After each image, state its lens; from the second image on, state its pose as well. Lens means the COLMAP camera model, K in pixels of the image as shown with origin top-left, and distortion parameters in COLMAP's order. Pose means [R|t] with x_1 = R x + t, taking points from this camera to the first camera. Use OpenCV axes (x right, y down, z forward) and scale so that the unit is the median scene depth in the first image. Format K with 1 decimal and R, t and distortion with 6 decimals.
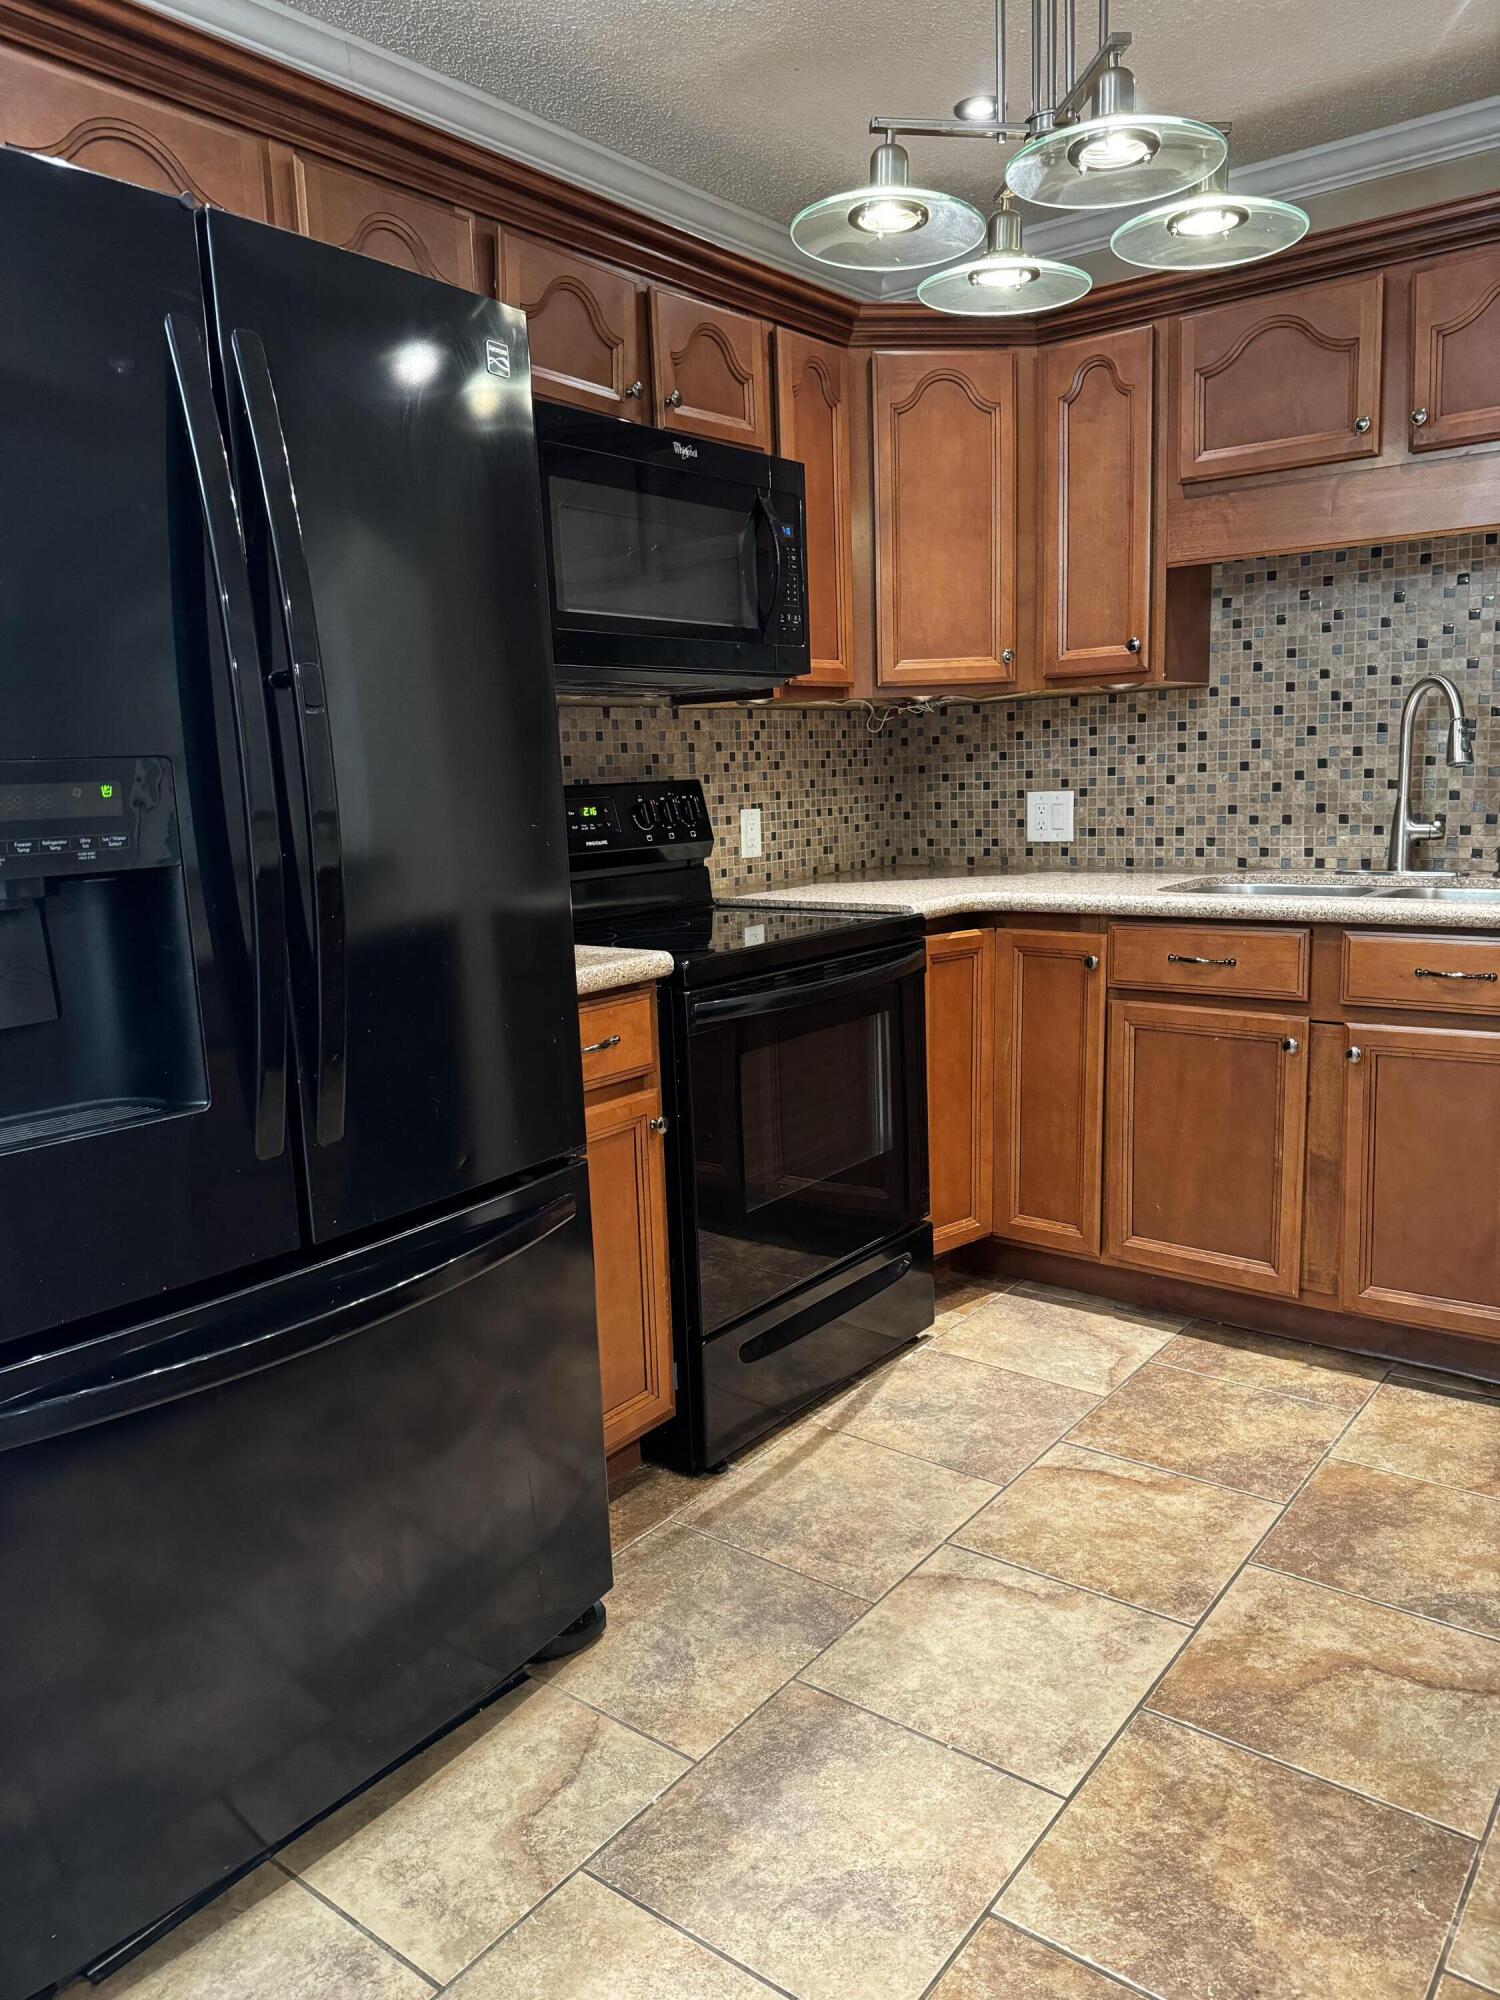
lens RADIAL K [[1405.9, 0, 749.5], [0, 1405.9, 1011.5], [0, 0, 1]] dist [0.041370, -0.058984]
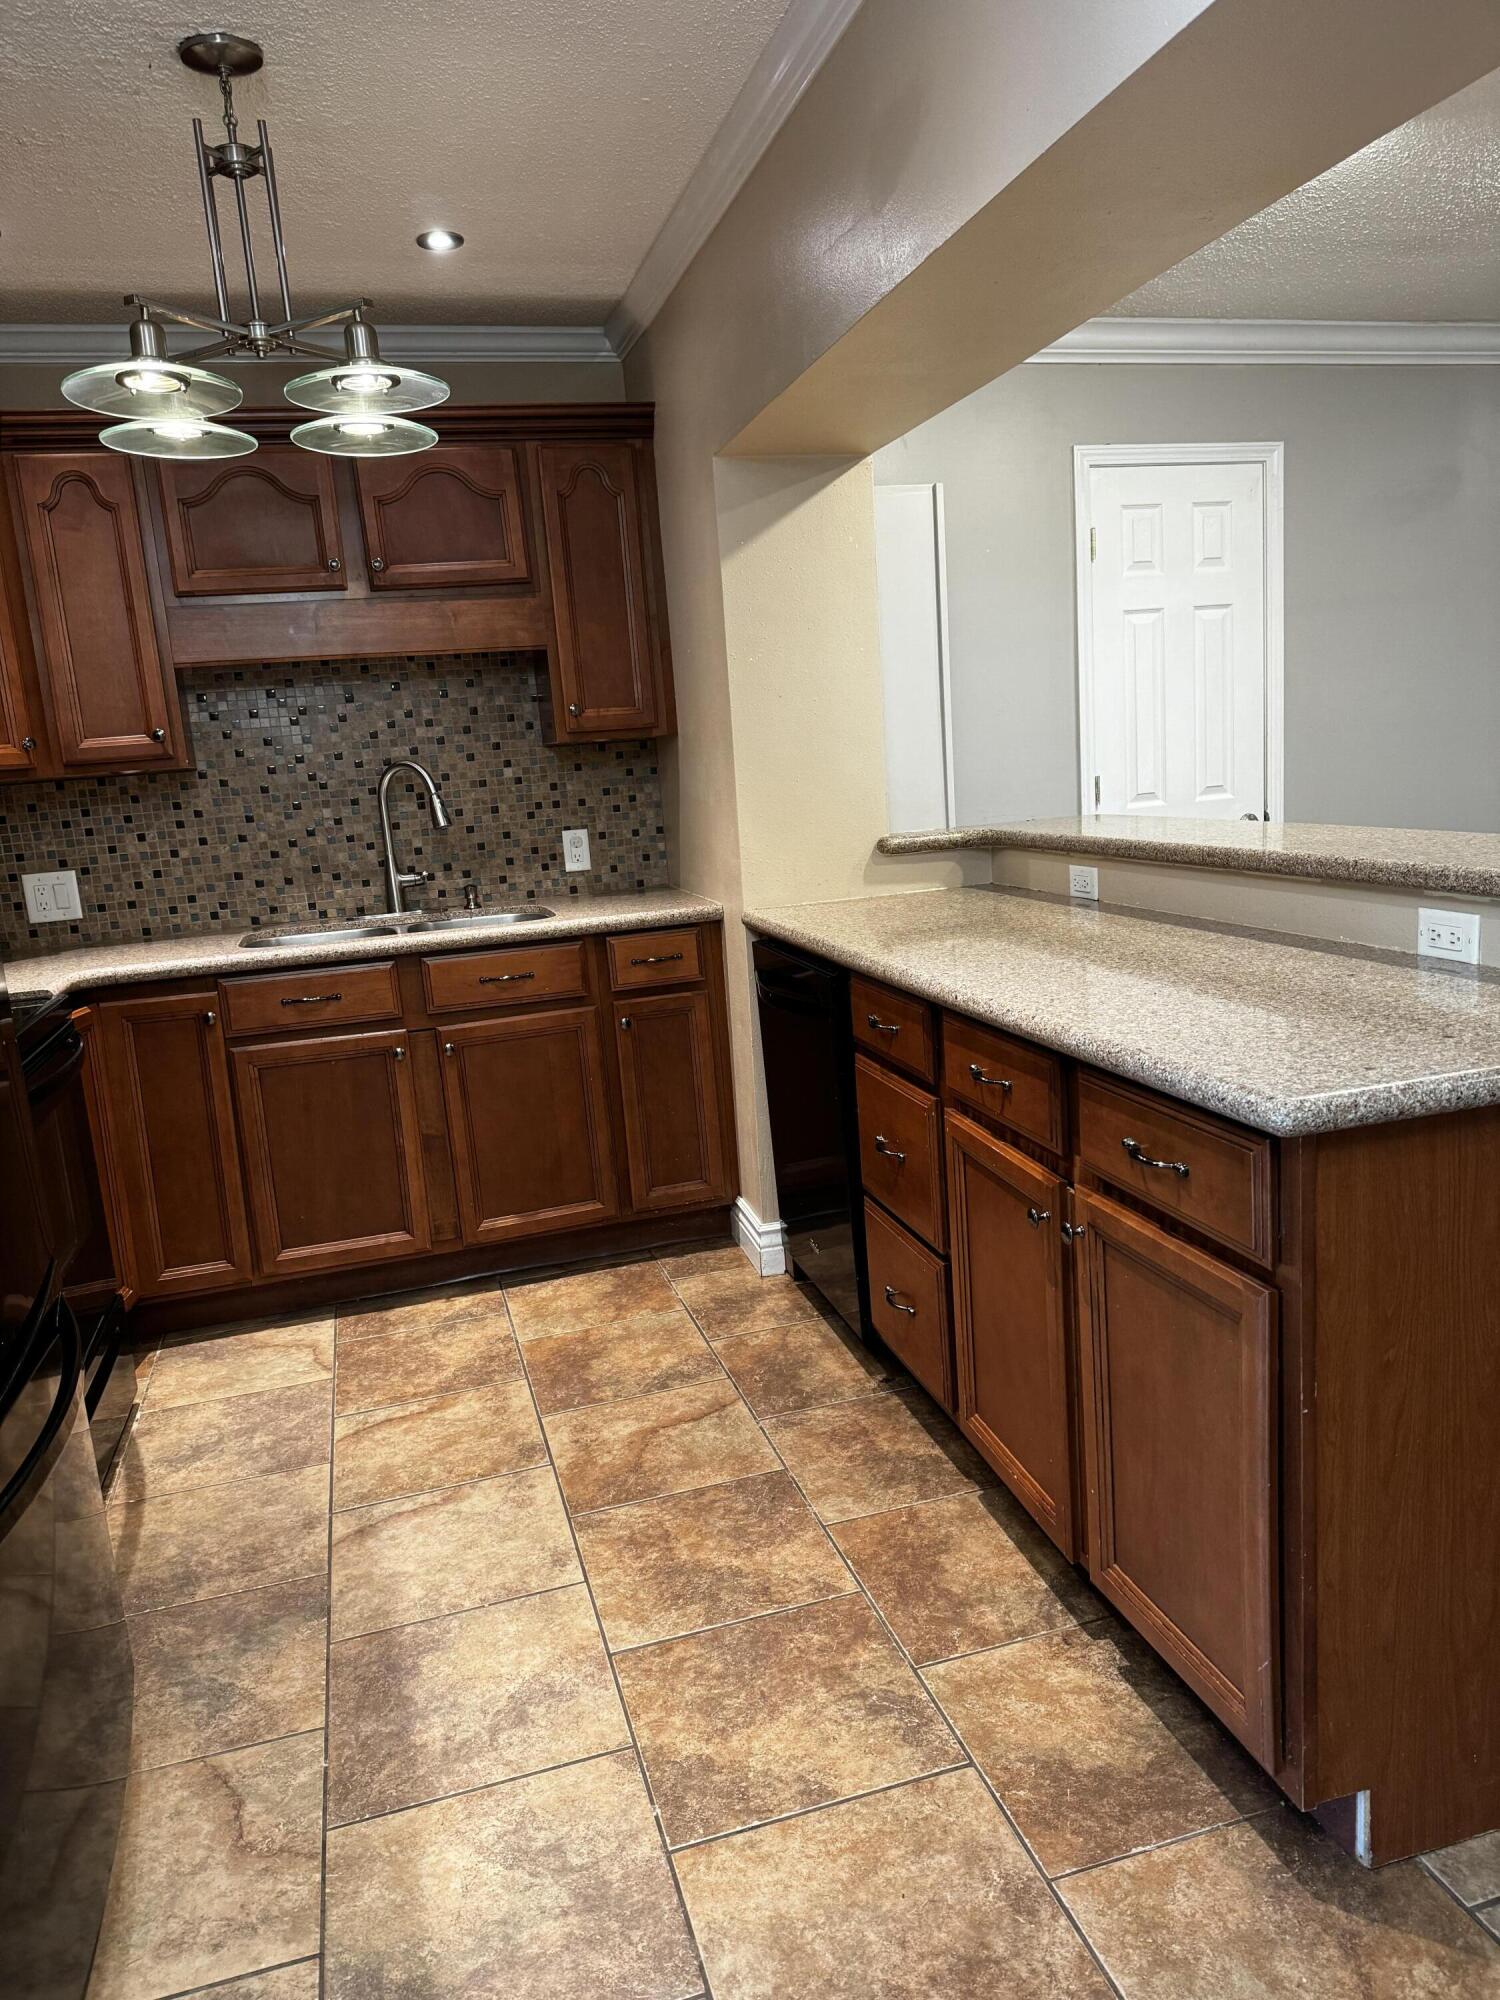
lens RADIAL K [[1395.6, 0, 763.9], [0, 1395.6, 1013.3], [0, 0, 1]] dist [0.133235, -0.225697]
pose [[0.582754, -0.156201, 0.797495, -0.388808], [0.192372, 0.979977, 0.051371, -0.011749], [-0.789551, 0.123479, 0.601134, -0.018249]]
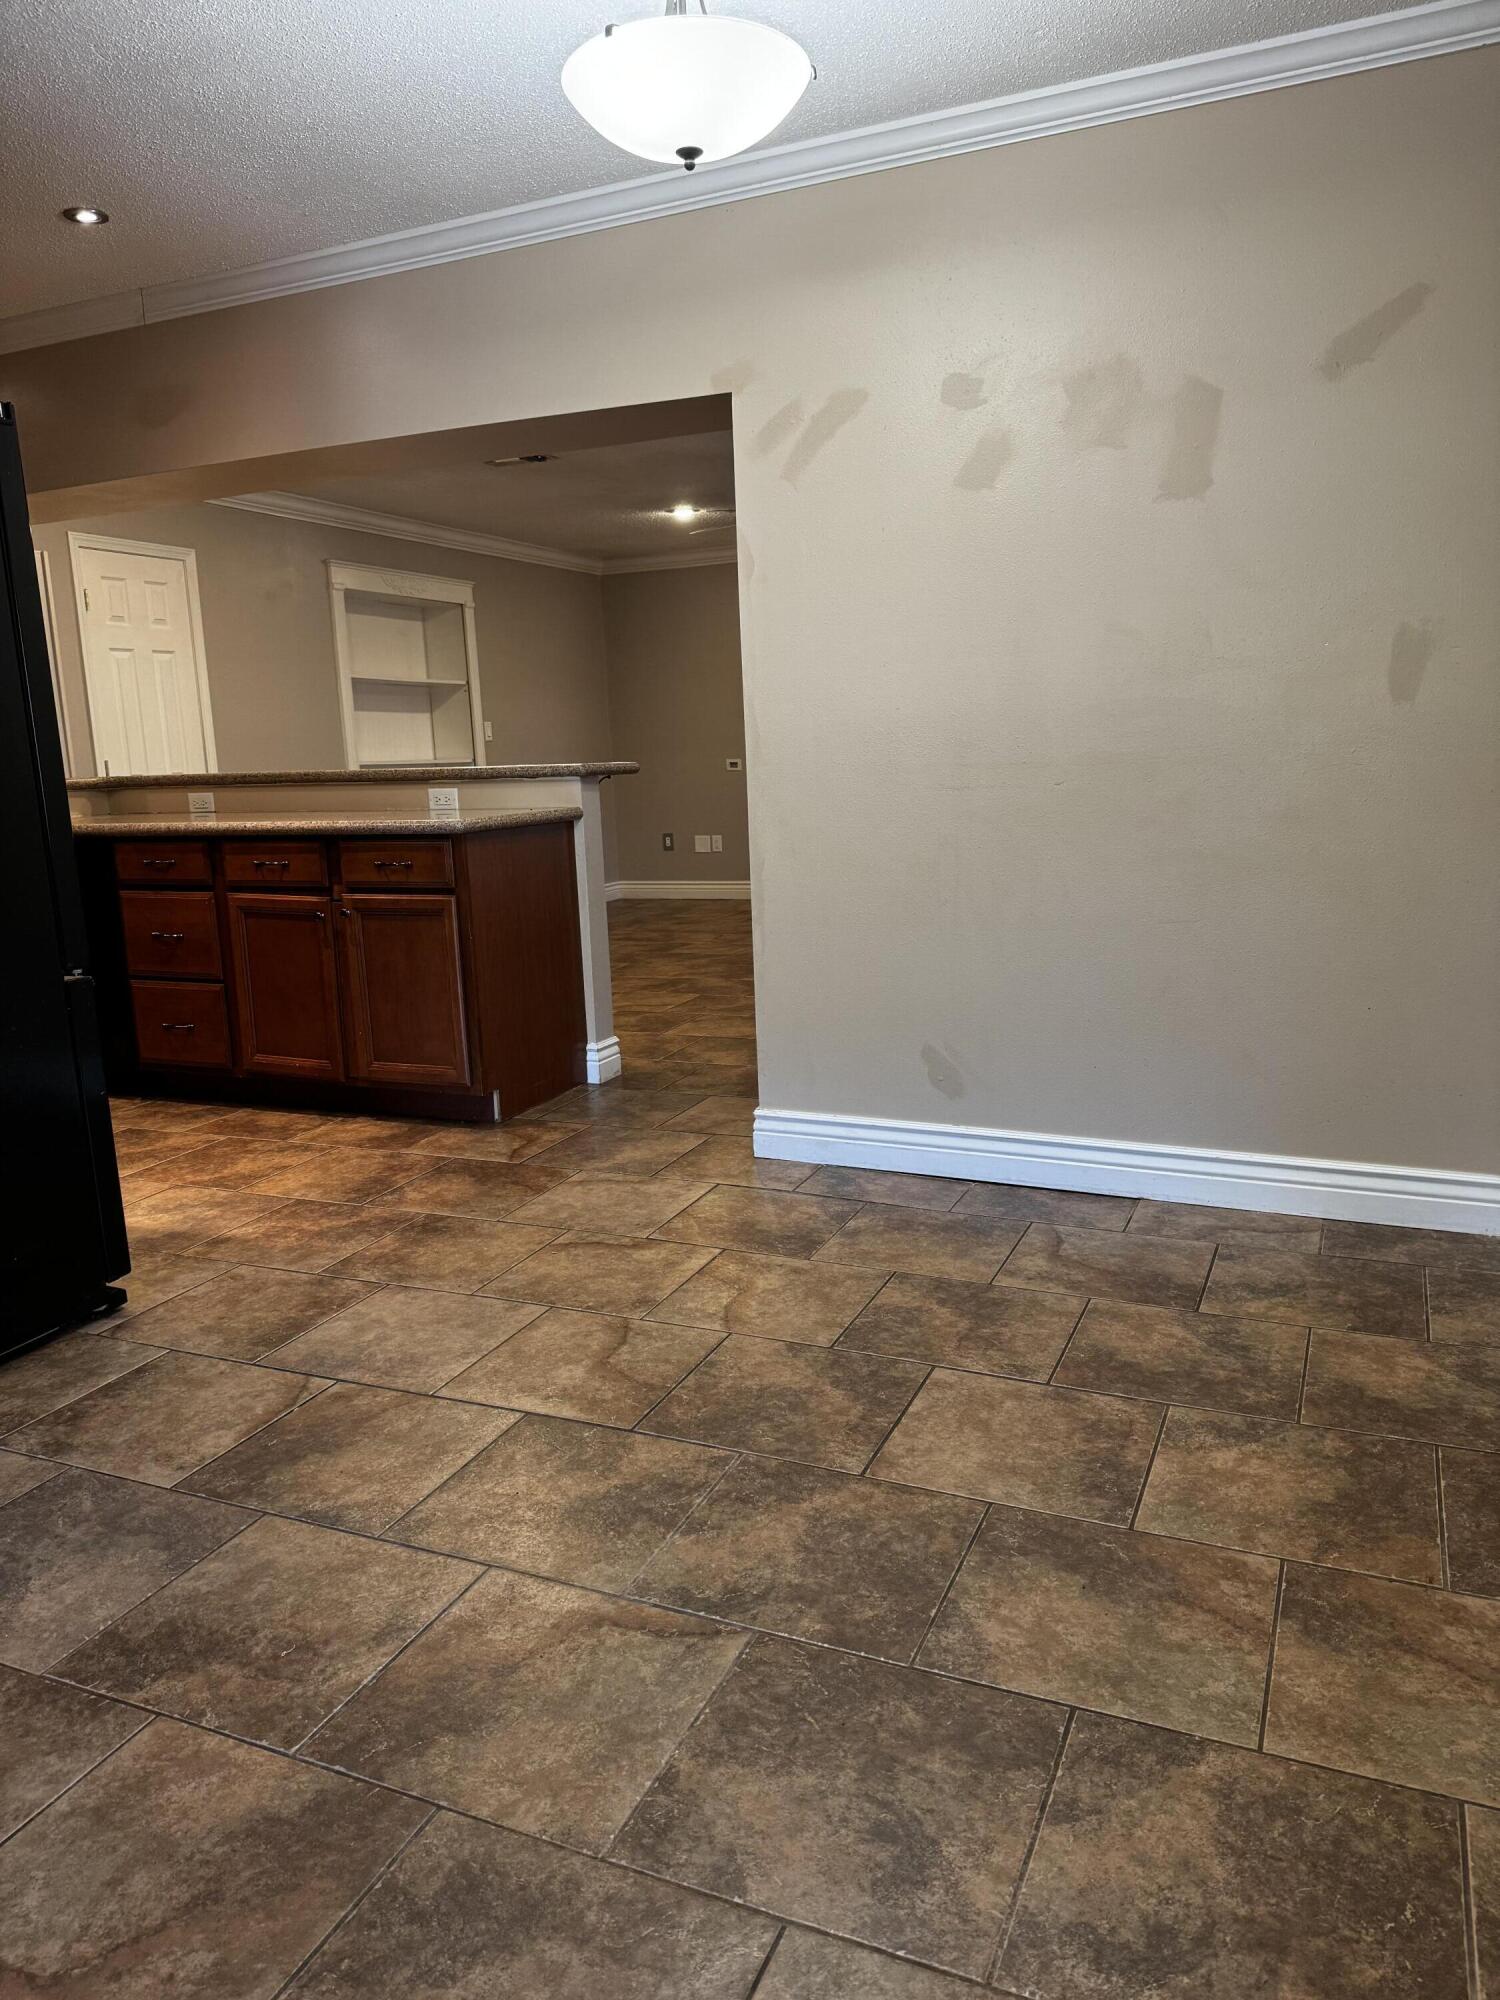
lens RADIAL K [[1405.9, 0, 749.5], [0, 1405.9, 1011.5], [0, 0, 1]] dist [0.041370, -0.058984]
pose [[-0.244222, -0.135897, 0.960150, -1.309618], [0.215481, 0.957772, 0.190369, 0.052850], [-0.945475, 0.253386, -0.204626, 0.191474]]
